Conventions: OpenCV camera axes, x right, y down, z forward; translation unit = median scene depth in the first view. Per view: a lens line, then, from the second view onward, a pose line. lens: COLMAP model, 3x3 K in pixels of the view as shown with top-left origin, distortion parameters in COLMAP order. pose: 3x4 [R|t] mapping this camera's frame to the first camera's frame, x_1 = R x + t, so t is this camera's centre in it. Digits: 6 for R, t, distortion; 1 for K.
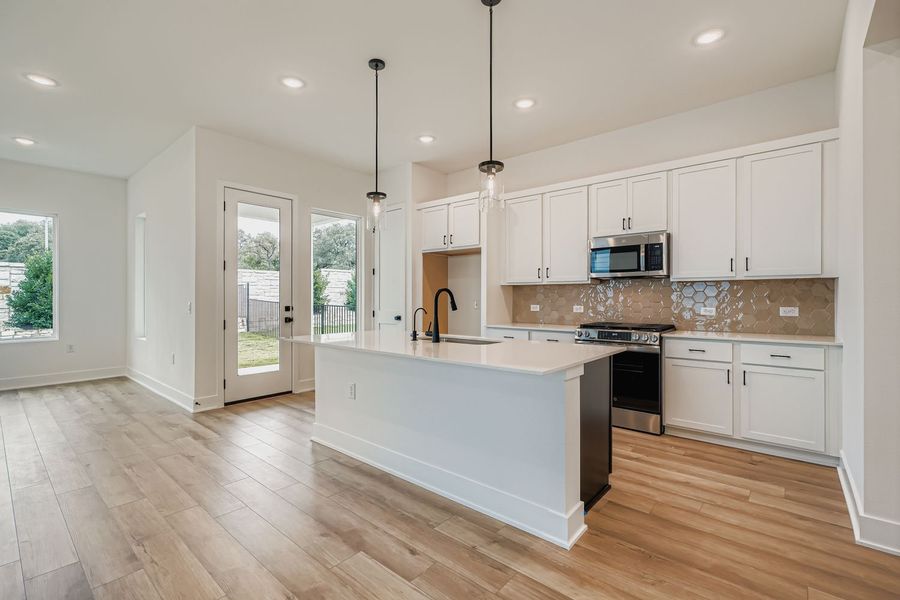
lens RADIAL K [[403.5, 0, 441.8], [0, 403.5, 296.2], [0, 0, 1]] dist [0.002537, 0.000175]
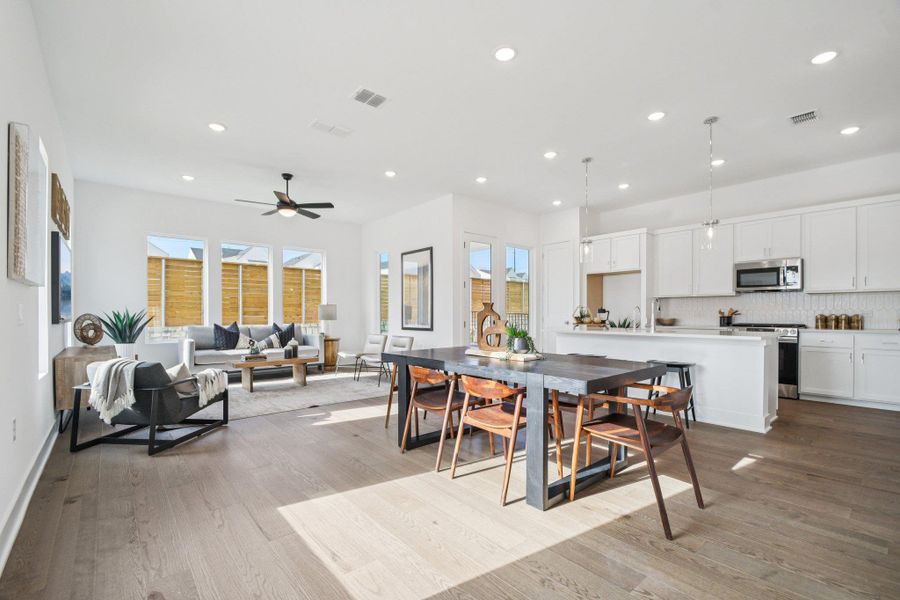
lens RADIAL K [[399.0, 0, 445.3], [0, 399.0, 316.2], [0, 0, 1]] dist [0.010813, -0.013684]
pose [[0.988902, 0.002431, -0.148547, -0.461364], [-0.000920, 0.999947, 0.010240, 0.030697], [0.148564, -0.009990, 0.988852, -0.560218]]
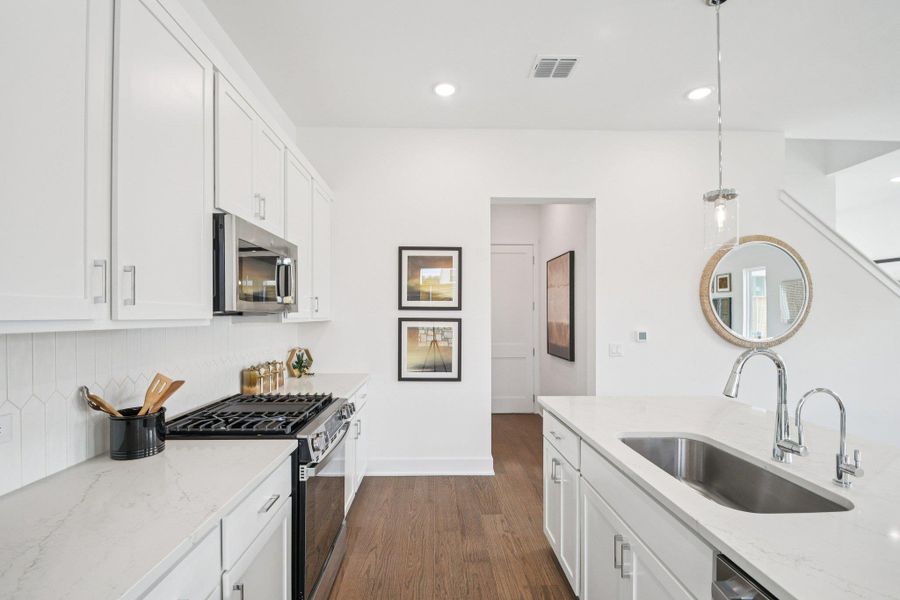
lens RADIAL K [[406.7, 0, 446.1], [0, 406.7, 315.2], [0, 0, 1]] dist [0.003006, 0.000184]
pose [[-0.679418, 0.005498, 0.733731, -0.077655], [0.000186, 0.999973, -0.007321, -0.042876], [-0.733751, -0.004838, -0.679401, 1.254066]]
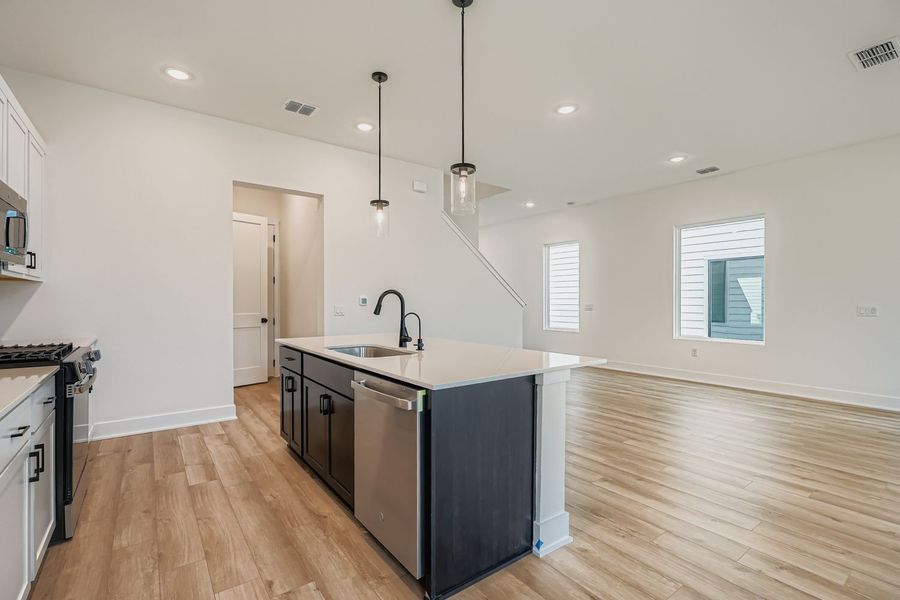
lens RADIAL K [[407.7, 0, 446.1], [0, 407.7, 302.7], [0, 0, 1]] dist [0.000254, 0.000009]
pose [[-0.977101, 0.000794, 0.212776, -0.249397], [-0.000128, 0.999991, -0.004316, 0.010869], [-0.212777, -0.004245, -0.977091, 1.490280]]
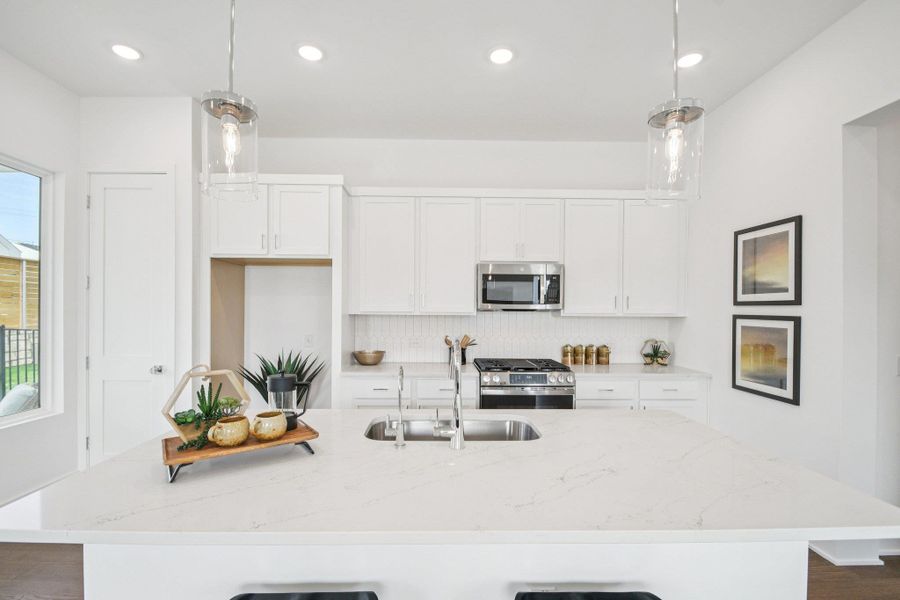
lens RADIAL K [[406.3, 0, 441.0], [0, 406.3, 312.7], [0, 0, 1]] dist [0.000344, -0.000245]
pose [[0.740136, 0.004539, 0.672442, -0.291443], [-0.010999, 0.999925, 0.005357, -0.045696], [-0.672367, -0.011361, 0.740130, 0.481609]]
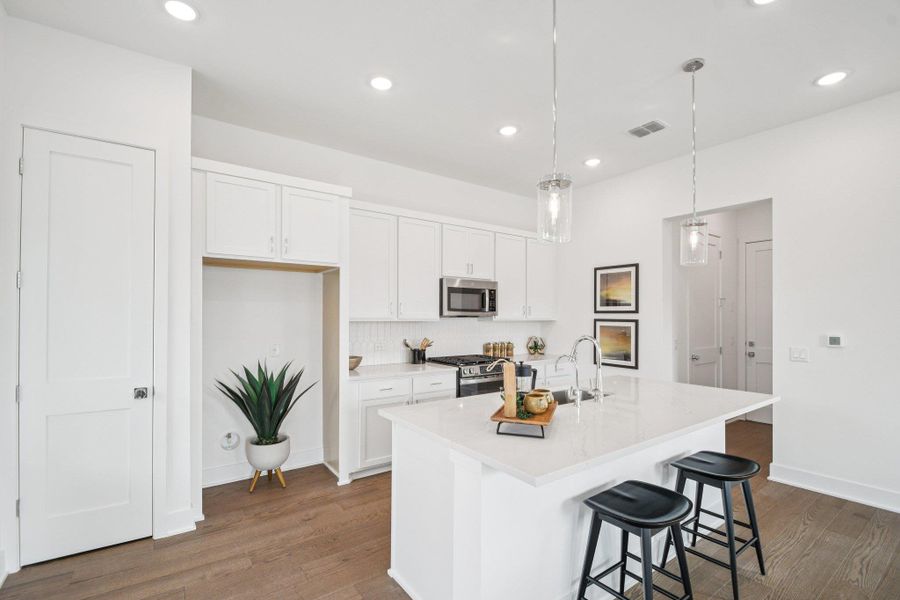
lens RADIAL K [[403.2, 0, 445.7], [0, 403.2, 315.0], [0, 0, 1]] dist [0.013577, -0.015653]
pose [[0.228424, 0.007765, 0.973531, -0.695947], [-0.006178, 0.999960, -0.006526, -0.044883], [-0.973542, -0.004524, 0.228463, 0.861186]]
